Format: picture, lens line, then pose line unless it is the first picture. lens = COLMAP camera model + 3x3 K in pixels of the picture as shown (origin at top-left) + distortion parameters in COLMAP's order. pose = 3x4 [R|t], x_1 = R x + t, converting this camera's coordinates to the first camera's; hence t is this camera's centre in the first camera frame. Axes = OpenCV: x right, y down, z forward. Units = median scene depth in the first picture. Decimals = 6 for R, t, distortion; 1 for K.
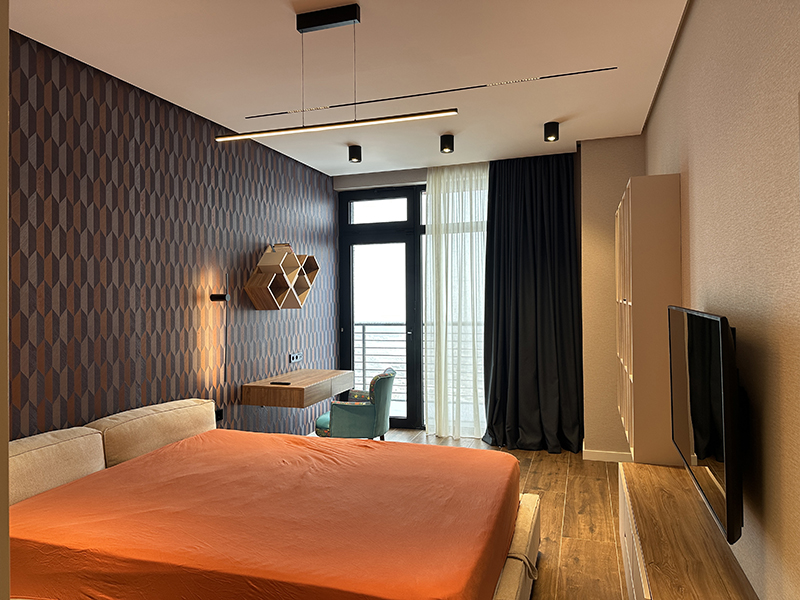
lens RADIAL K [[558.9, 0, 397.1], [0, 558.9, 291.6], [0, 0, 1]] dist [0.115657, -0.185940]
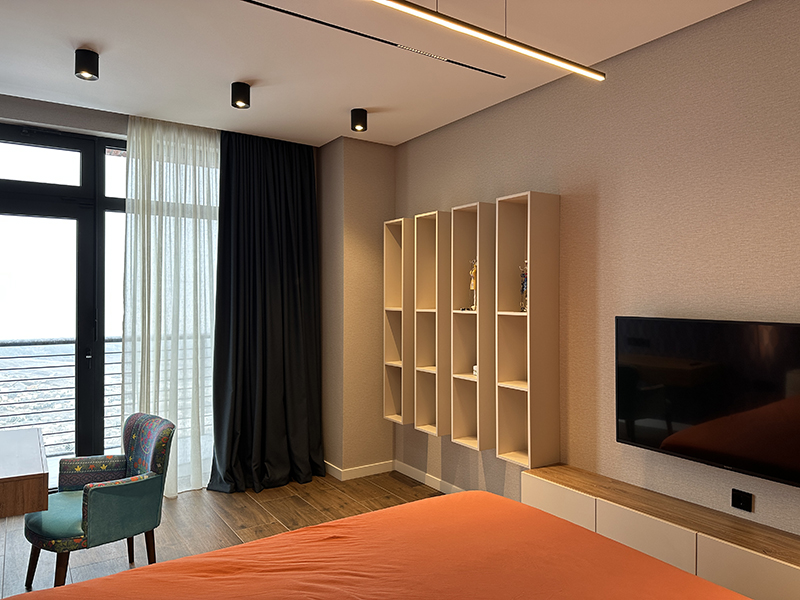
lens RADIAL K [[561.9, 0, 397.1], [0, 561.9, 295.1], [0, 0, 1]] dist [0.089838, -0.118770]
pose [[0.612751, 0.023205, 0.789936, -0.328974], [-0.018410, 0.999717, -0.015087, 0.004977], [-0.790062, -0.005298, 0.613004, 0.339937]]
